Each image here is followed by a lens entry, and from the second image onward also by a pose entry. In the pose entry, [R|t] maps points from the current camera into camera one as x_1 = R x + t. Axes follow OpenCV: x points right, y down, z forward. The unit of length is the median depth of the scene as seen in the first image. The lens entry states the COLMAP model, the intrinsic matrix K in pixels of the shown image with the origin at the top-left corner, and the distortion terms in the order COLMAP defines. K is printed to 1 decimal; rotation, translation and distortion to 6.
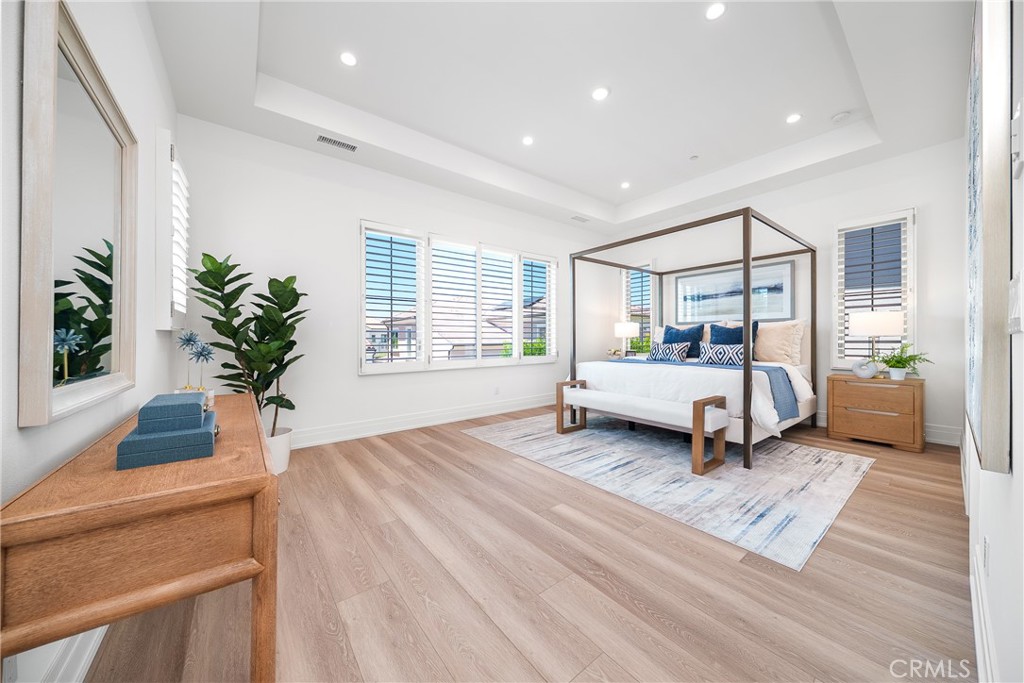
lens RADIAL K [[344.5, 0, 513.1], [0, 344.5, 338.8], [0, 0, 1]] dist [-0.001600, 0.000379]
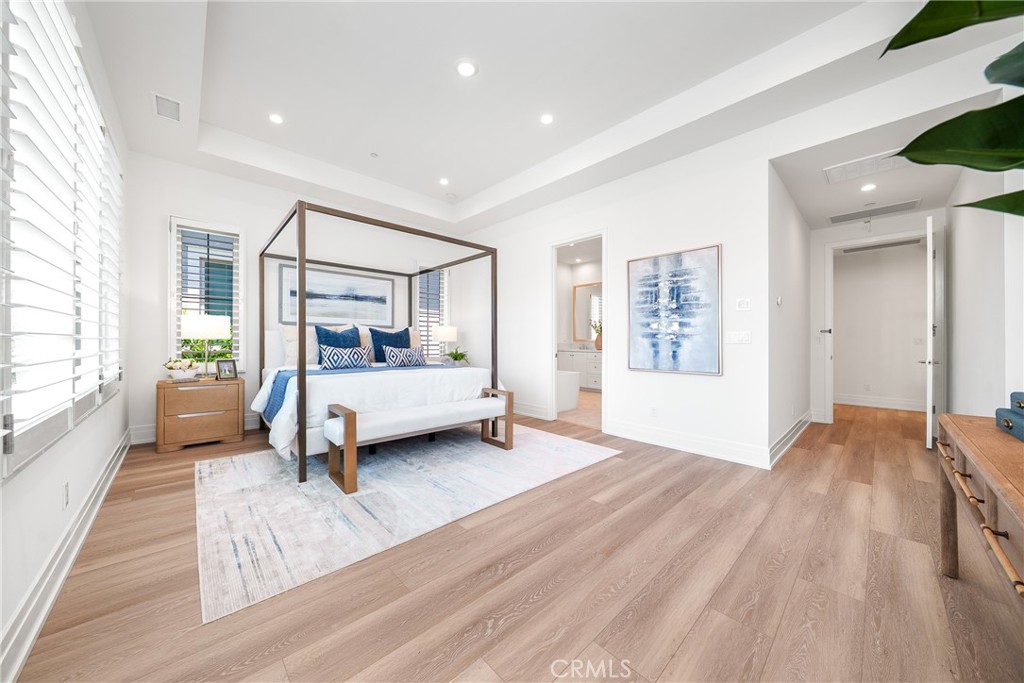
lens RADIAL K [[344.5, 0, 512.2], [0, 344.5, 343.9], [0, 0, 1]] dist [-0.001600, 0.000379]
pose [[-0.080535, -0.001014, 0.996751, -0.911823], [-0.009233, 0.999957, 0.000272, 0.000432], [-0.996709, -0.009181, -0.080541, 1.341226]]
